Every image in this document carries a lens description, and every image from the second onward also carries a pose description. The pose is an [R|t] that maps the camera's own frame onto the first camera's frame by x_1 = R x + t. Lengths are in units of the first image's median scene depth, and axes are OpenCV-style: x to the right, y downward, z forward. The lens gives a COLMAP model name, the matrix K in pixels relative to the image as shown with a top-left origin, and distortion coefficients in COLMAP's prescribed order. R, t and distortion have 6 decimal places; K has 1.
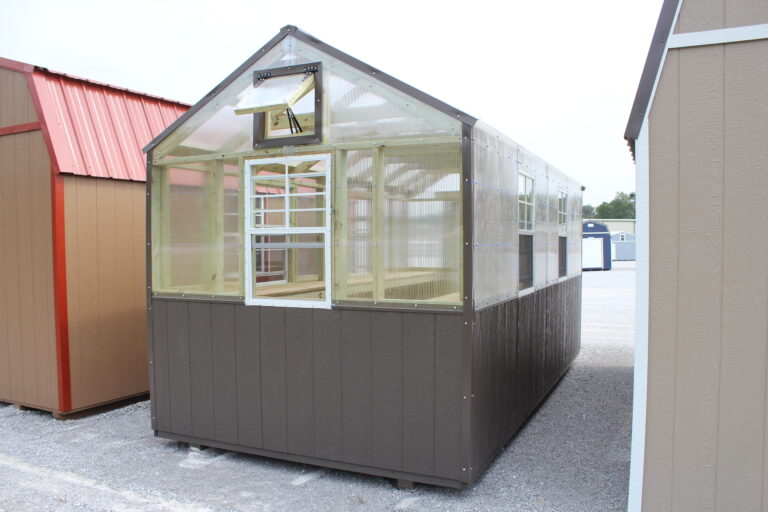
lens RADIAL K [[622.8, 0, 384.0], [0, 622.8, 256.0], [0, 0, 1]] dist [-0.004813, -0.000429]
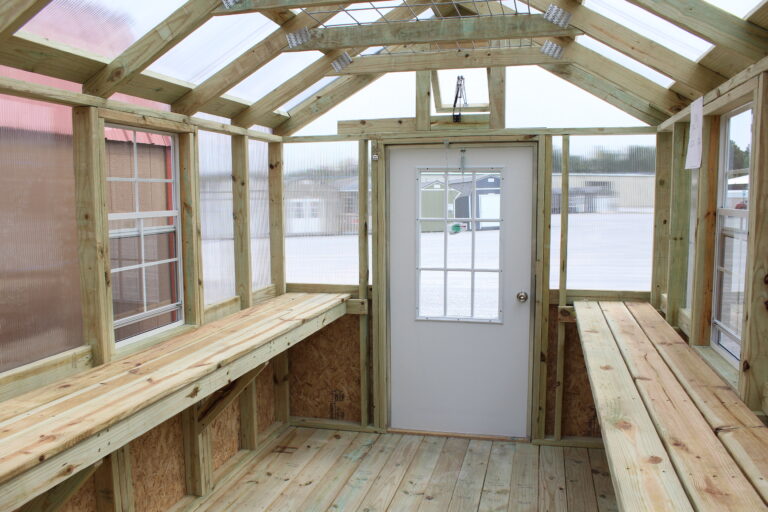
lens RADIAL K [[676.6, 0, 384.0], [0, 676.6, 256.0], [0, 0, 1]] dist [-0.162676, 0.287328]
pose [[0.983623, -0.030967, 0.177556, 0.023771], [0.019993, 0.997796, 0.063265, -0.035037], [-0.179124, -0.058679, 0.982075, 0.508732]]
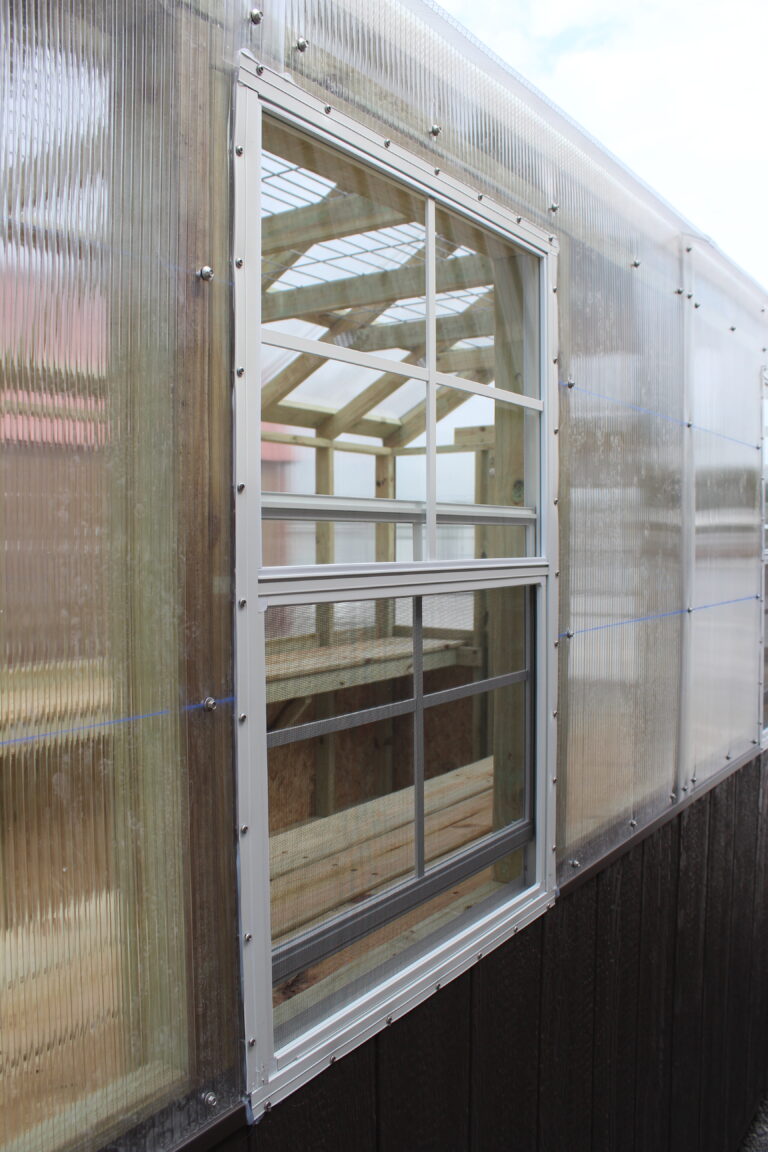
lens RADIAL K [[1014.9, 0, 384.0], [0, 1014.9, 576.0], [0, 0, 1]] dist [-0.162676, 0.287328]
pose [[0.986668, -0.001621, -0.162735, 0.135049], [0.003430, 0.999935, 0.010836, -0.021812], [0.162707, -0.011249, 0.986610, 0.401908]]
